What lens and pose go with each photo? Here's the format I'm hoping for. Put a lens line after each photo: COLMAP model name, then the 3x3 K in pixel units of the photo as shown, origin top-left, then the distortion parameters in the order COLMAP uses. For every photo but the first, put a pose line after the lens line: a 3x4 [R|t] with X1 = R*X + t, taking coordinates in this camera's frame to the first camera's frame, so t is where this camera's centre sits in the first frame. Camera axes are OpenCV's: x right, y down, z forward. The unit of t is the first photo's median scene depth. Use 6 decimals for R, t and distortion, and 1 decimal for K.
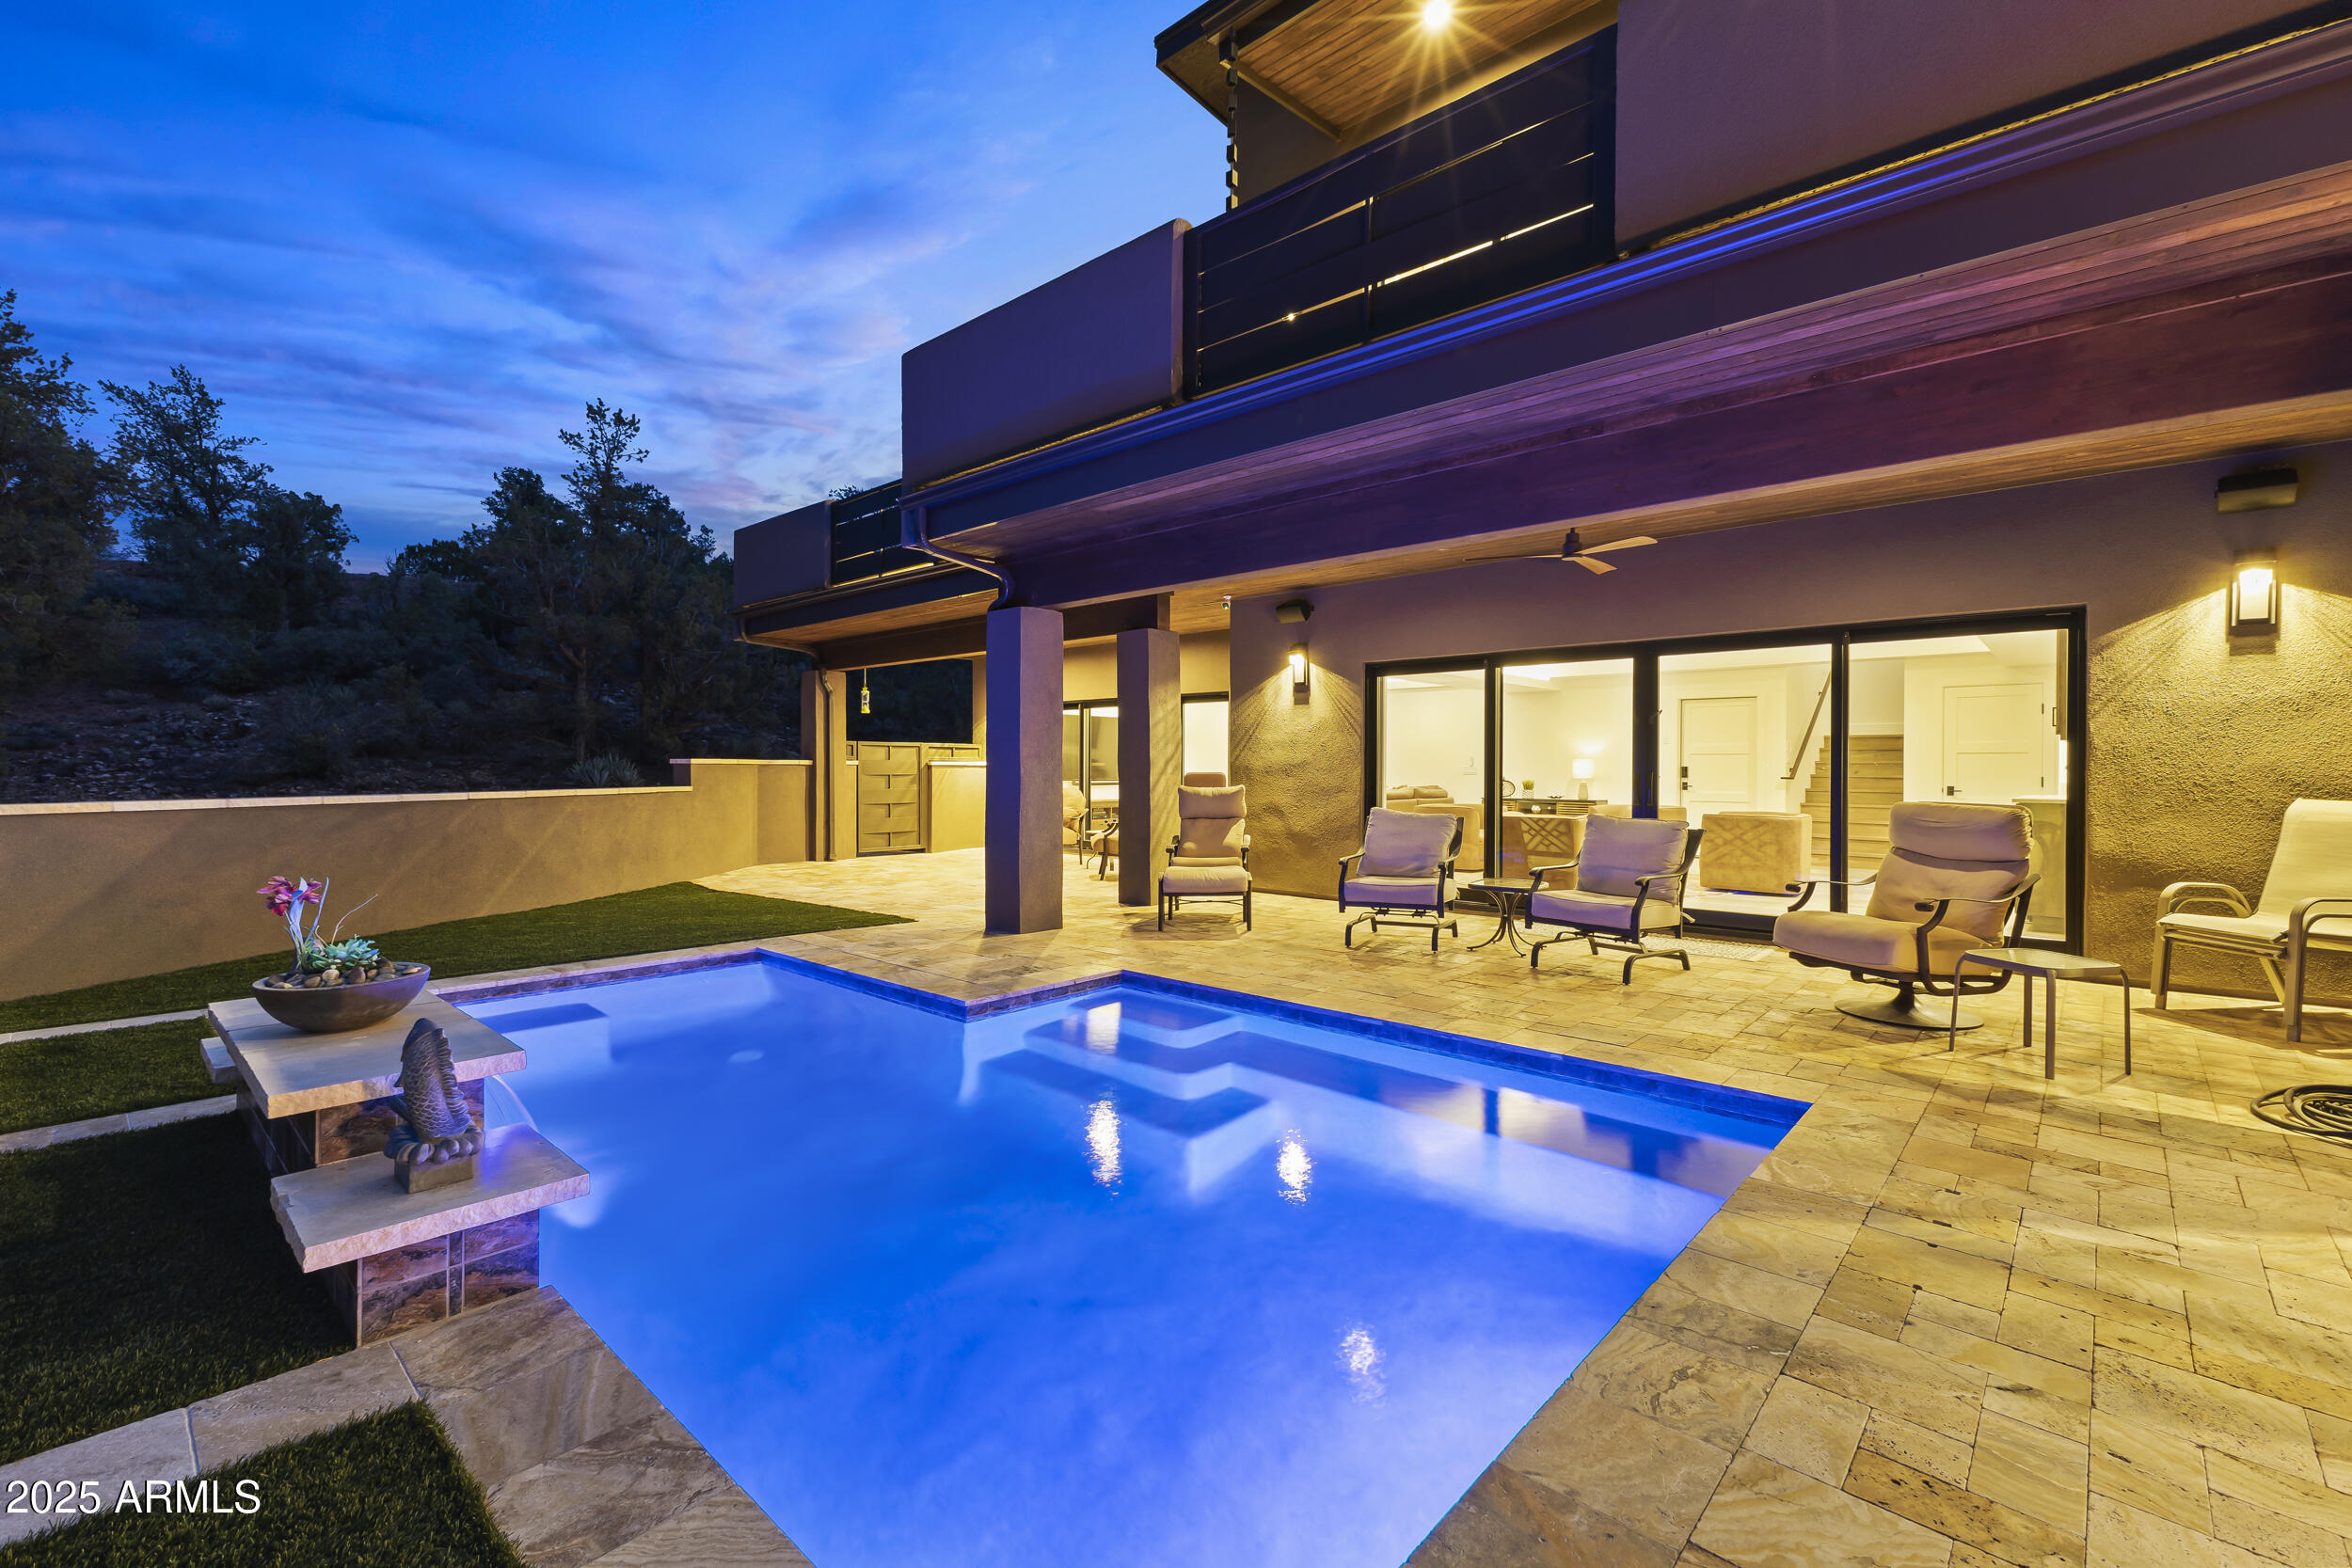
lens RADIAL K [[1006.5, 0, 1173.1], [0, 1006.5, 778.4], [0, 0, 1]] dist [0.004160, -0.000161]
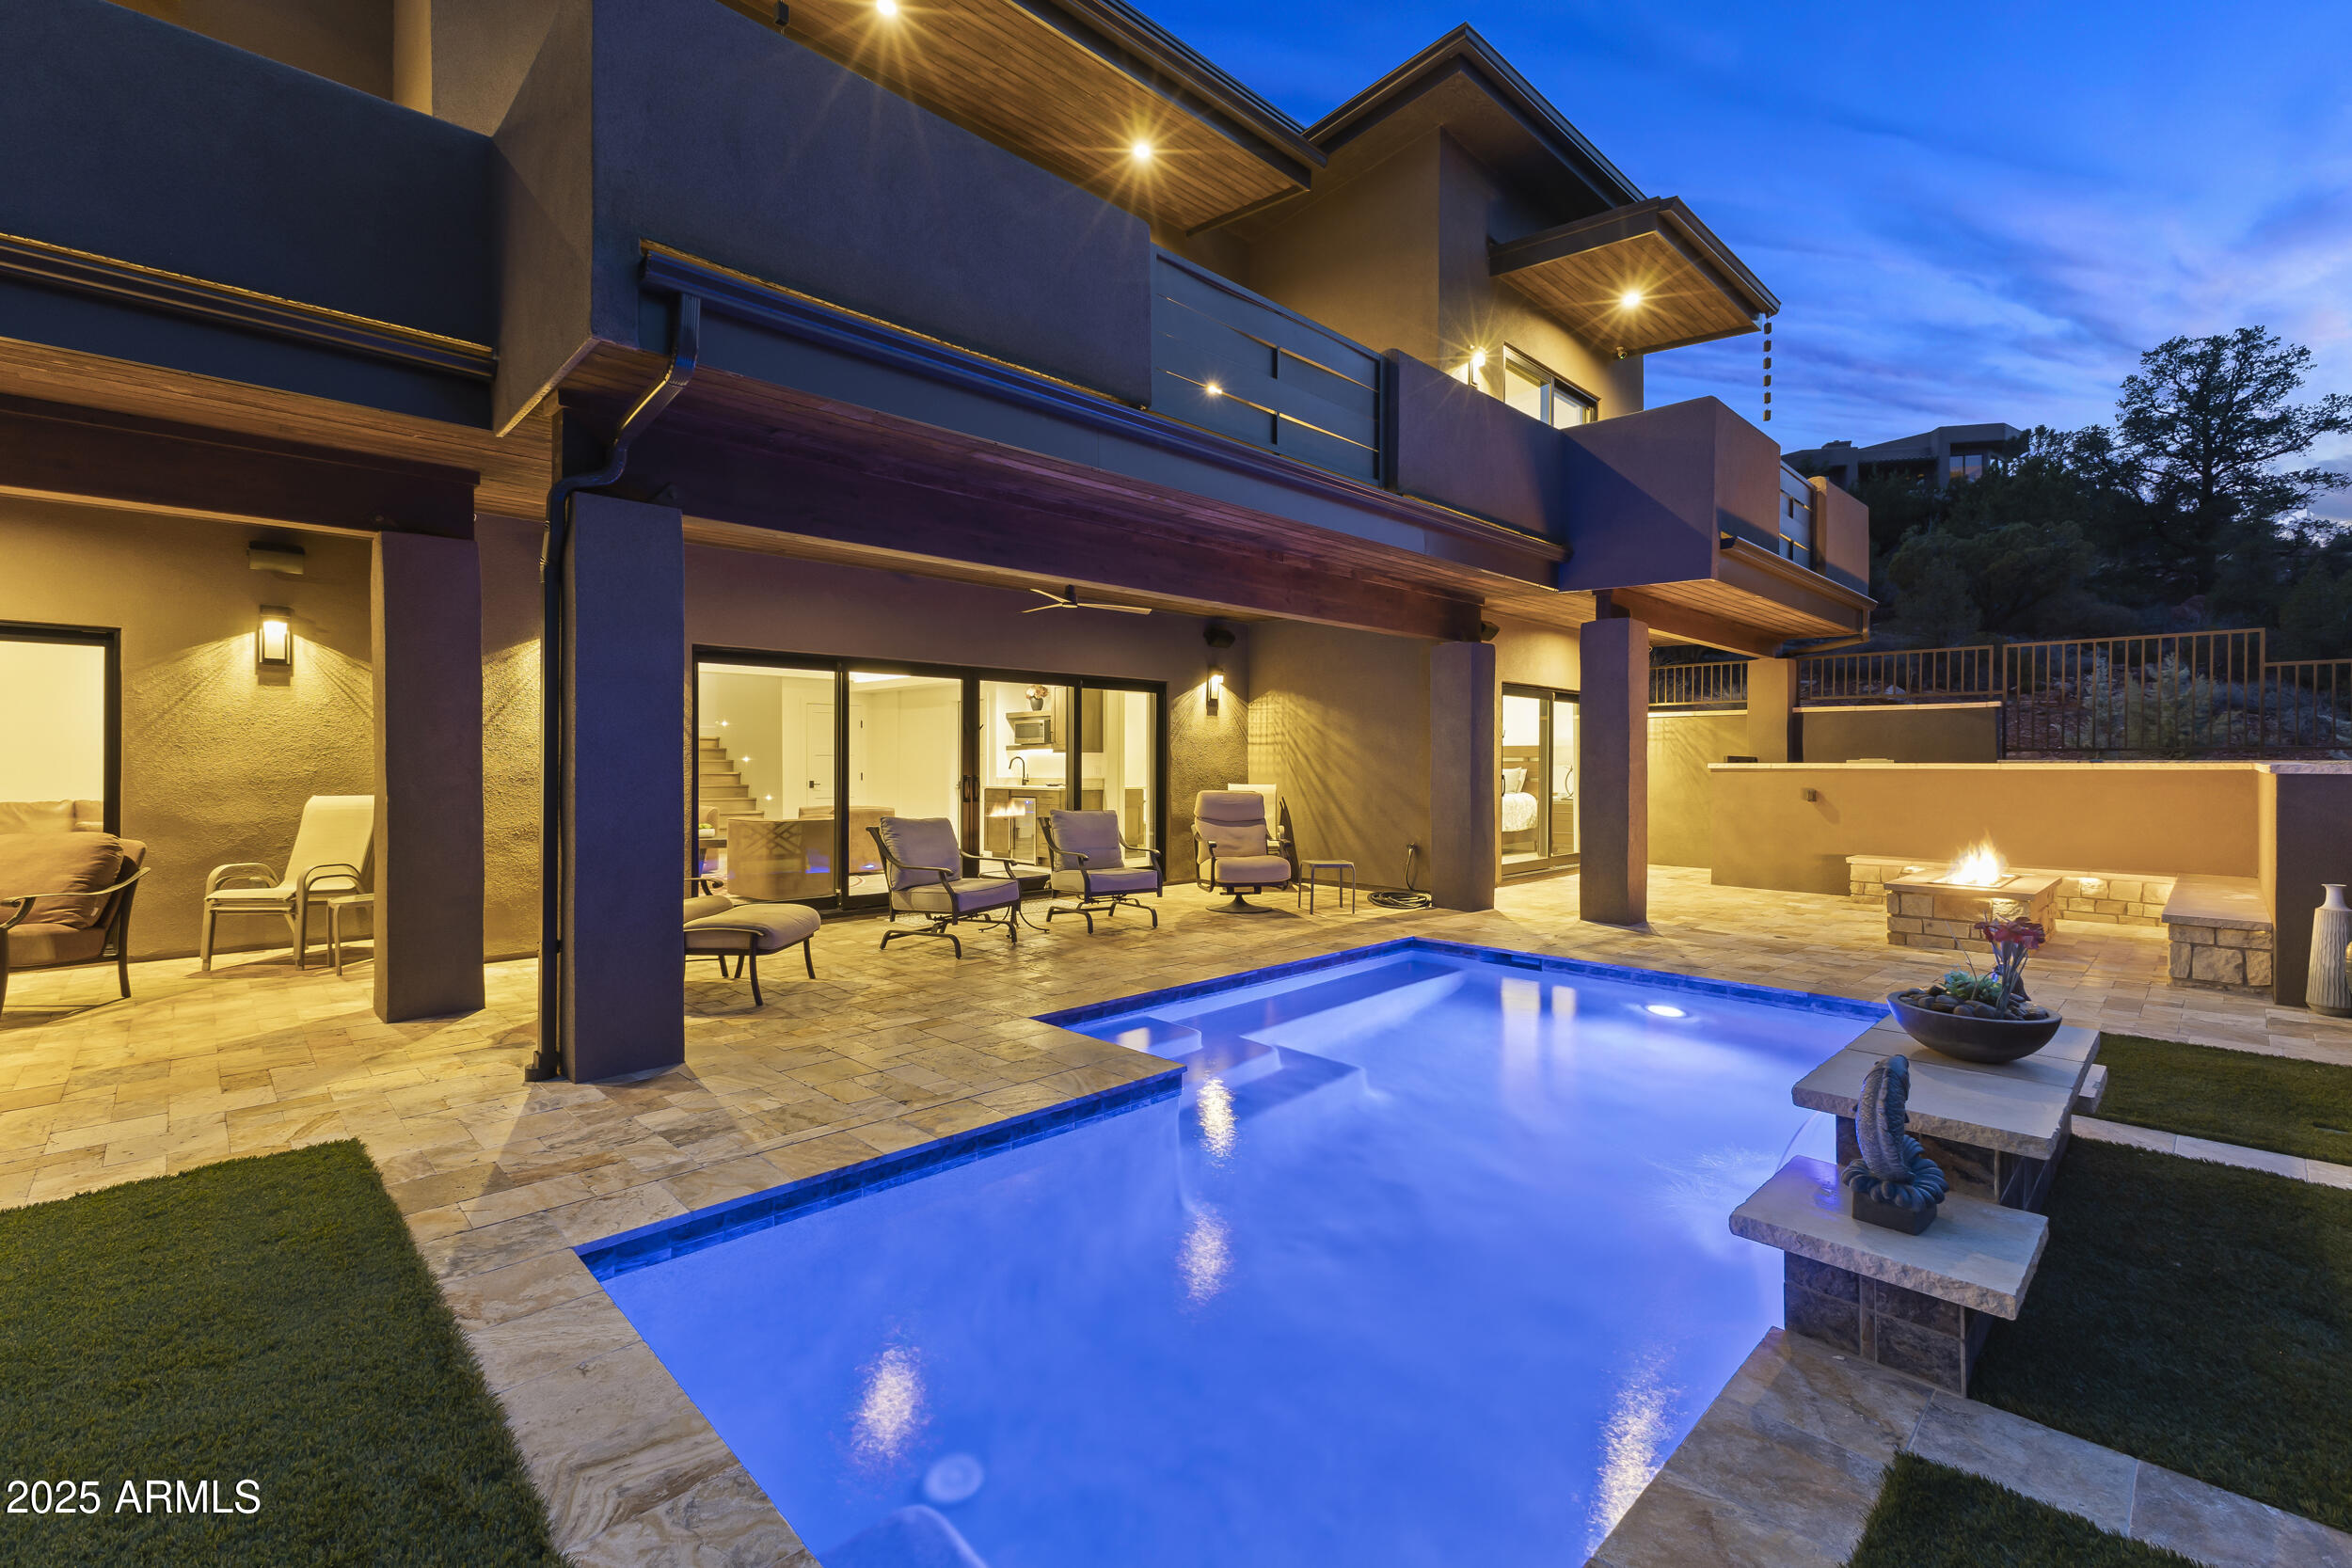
lens RADIAL K [[1011.5, 0, 1179.0], [0, 1011.5, 766.7], [0, 0, 1]] dist [0.015419, -0.006817]
pose [[0.057979, -0.005492, 0.998303, -1.004865], [0.005269, 0.999973, 0.005195, -0.027250], [-0.998304, 0.004959, 0.058007, 0.925037]]
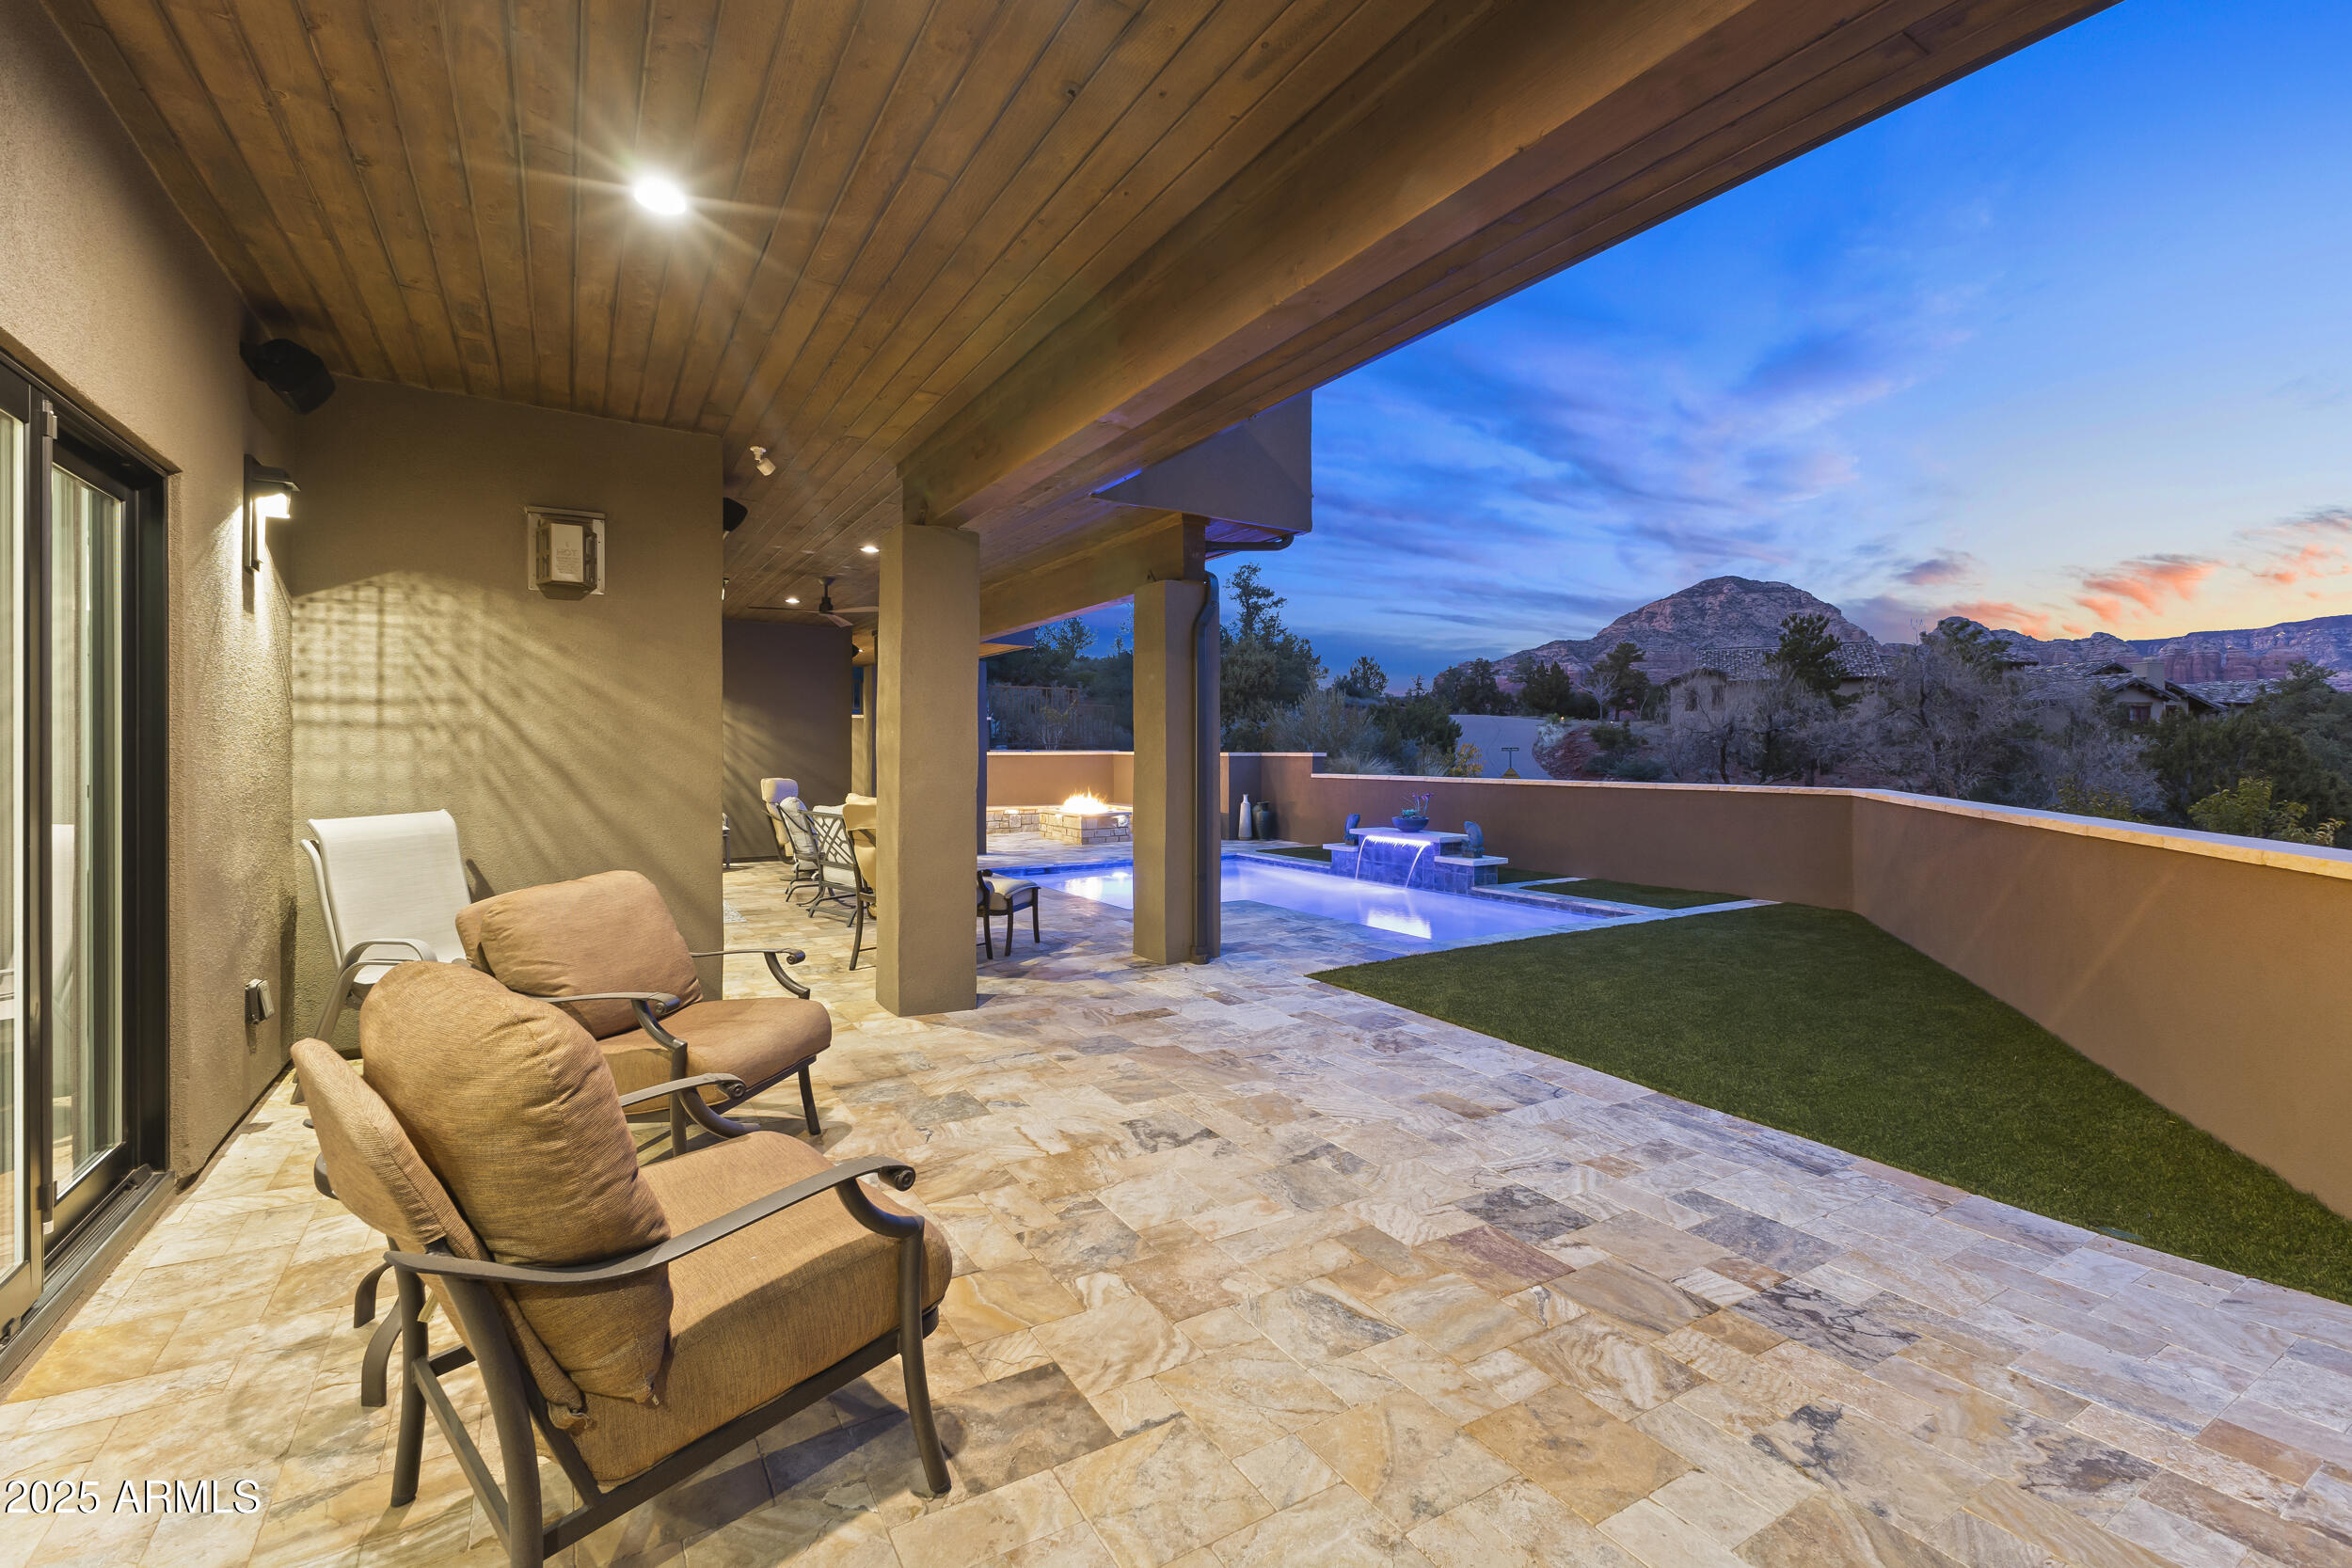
lens RADIAL K [[1015.8, 0, 1175.6], [0, 1015.8, 767.1], [0, 0, 1]] dist [0.006682, -0.000386]
pose [[-0.959643, -0.005726, 0.281163, -0.556371], [0.000871, 0.999727, 0.023333, -0.043948], [-0.281220, 0.022636, -0.959376, 2.612509]]
